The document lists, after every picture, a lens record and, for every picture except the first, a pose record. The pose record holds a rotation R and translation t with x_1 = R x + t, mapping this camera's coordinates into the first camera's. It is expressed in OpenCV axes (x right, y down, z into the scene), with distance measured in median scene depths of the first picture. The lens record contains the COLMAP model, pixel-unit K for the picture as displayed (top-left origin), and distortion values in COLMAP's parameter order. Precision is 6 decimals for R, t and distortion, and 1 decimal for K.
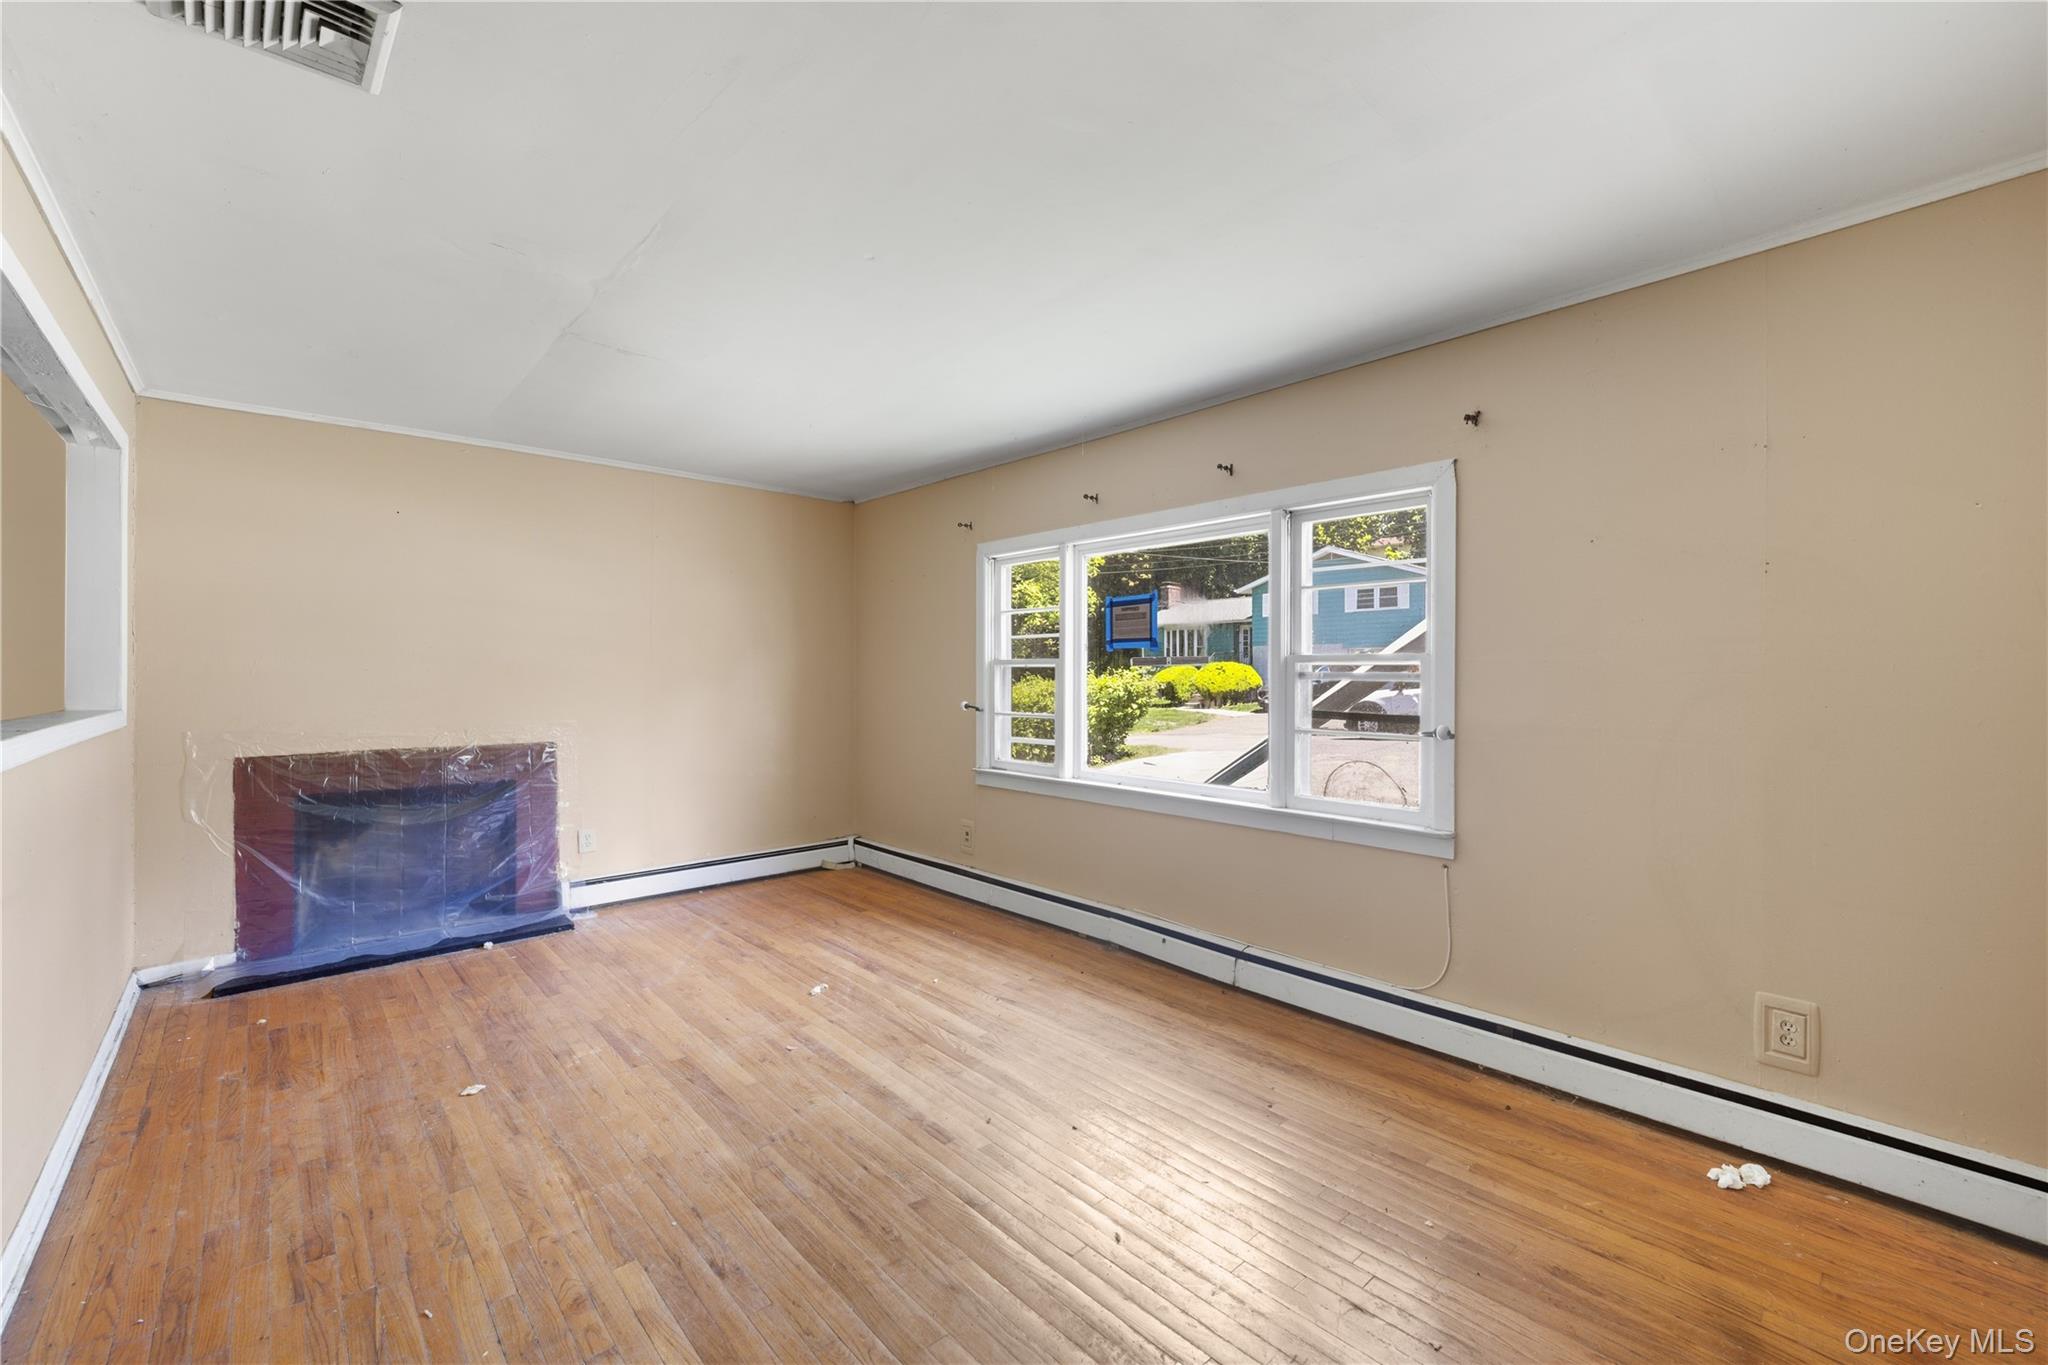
lens RADIAL K [[834.9, 0, 1032.0], [0, 834.9, 678.8], [0, 0, 1]] dist [-0.006172, -0.000705]
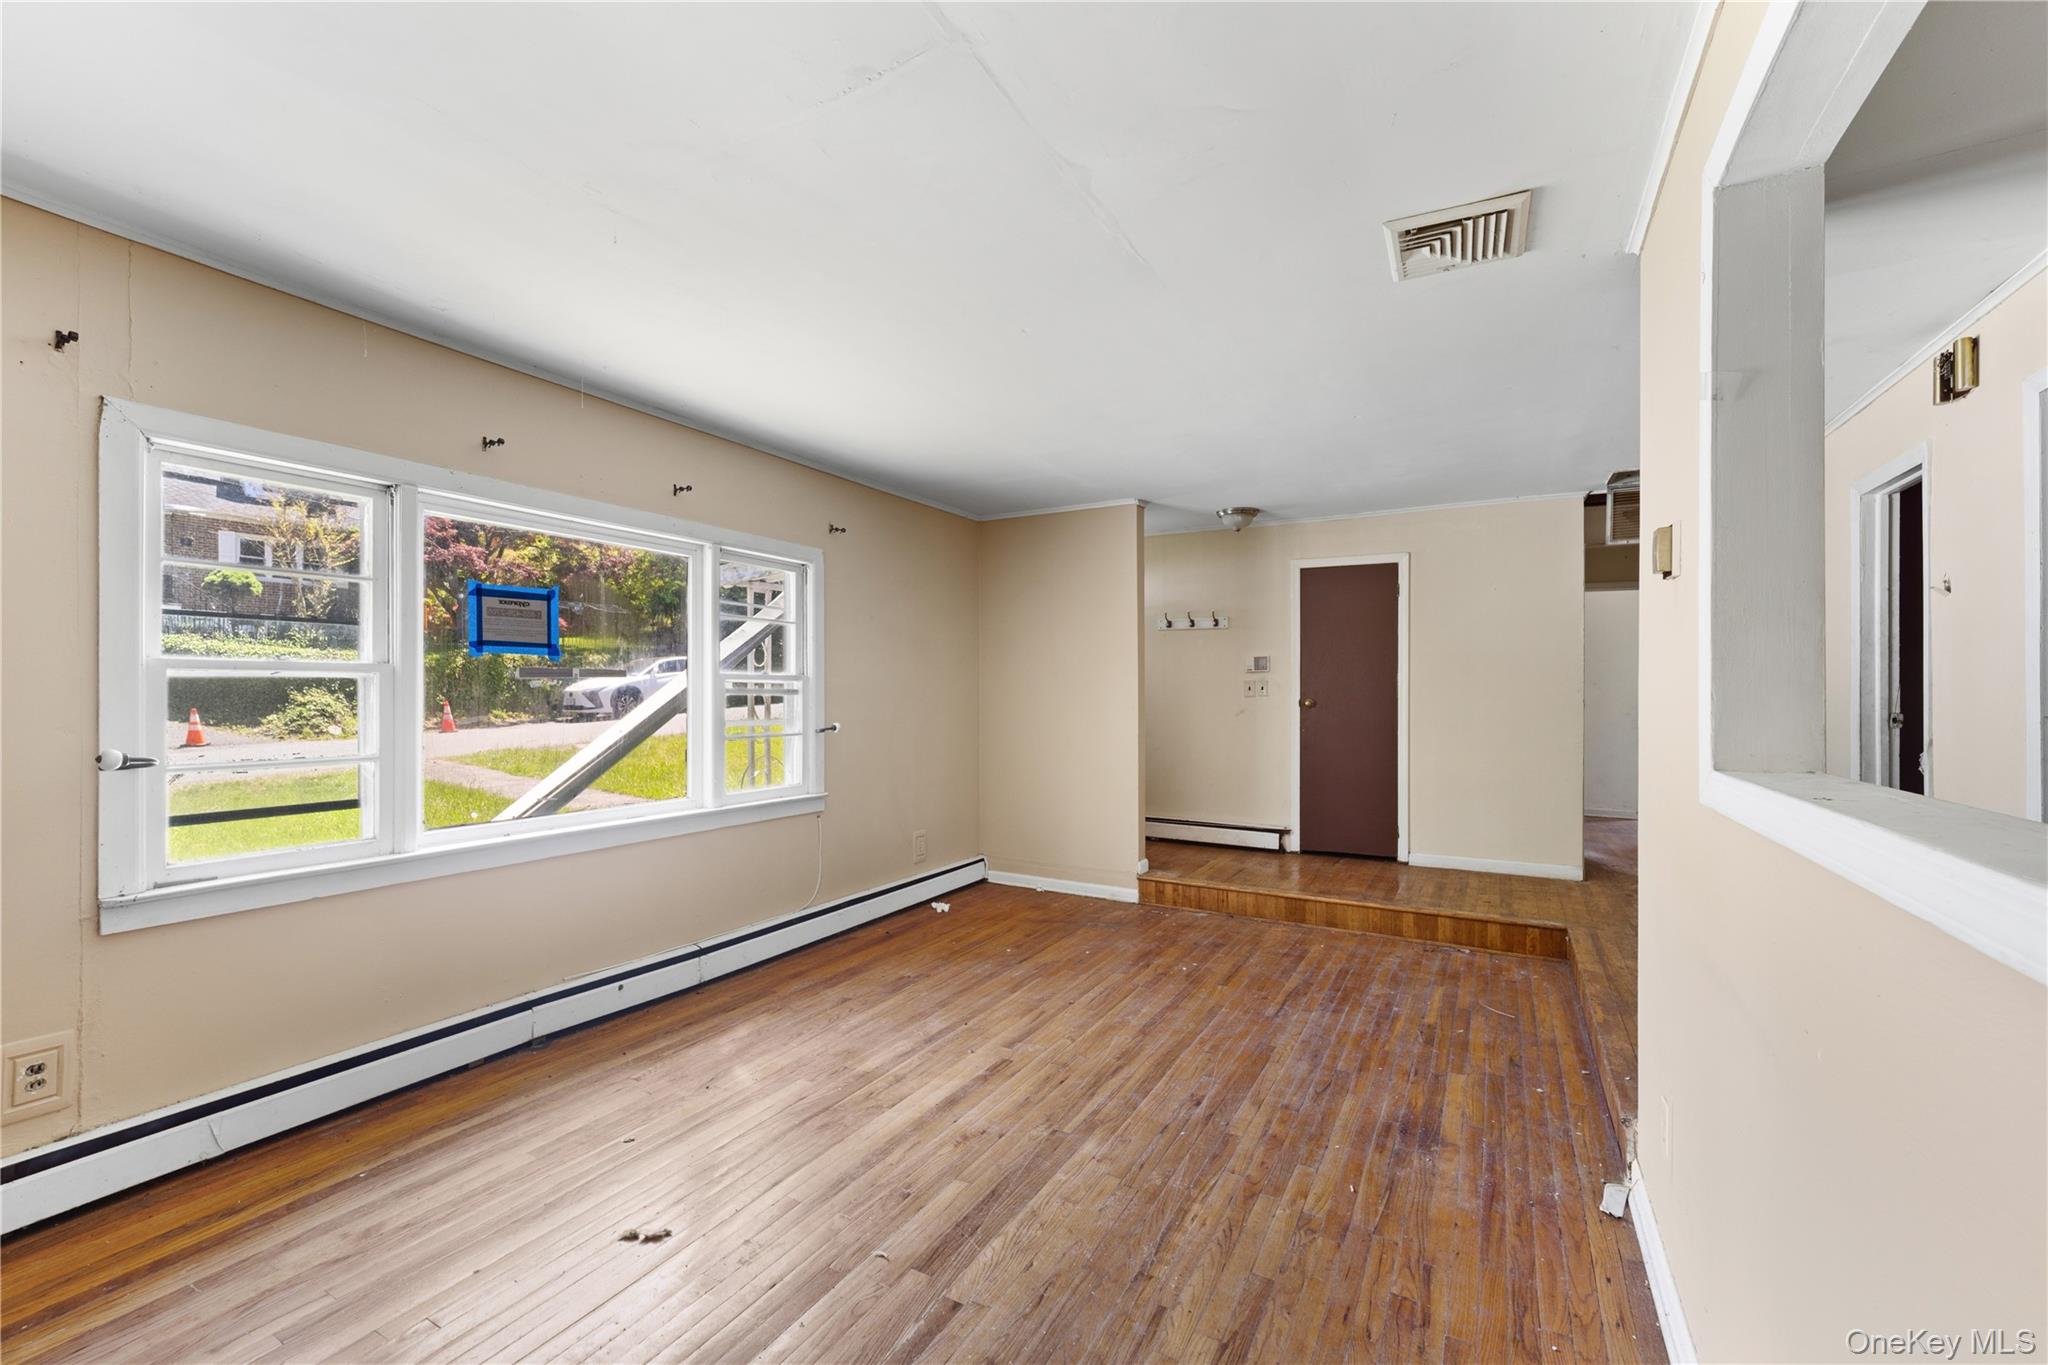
lens RADIAL K [[829.6, 0, 1032.1], [0, 829.6, 687.7], [0, 0, 1]] dist [0.001658, -0.000028]
pose [[-0.313471, 0.003250, 0.949592, -0.869140], [0.004394, 0.999988, -0.001972, -0.003176], [-0.949588, 0.003555, -0.313482, 0.904505]]
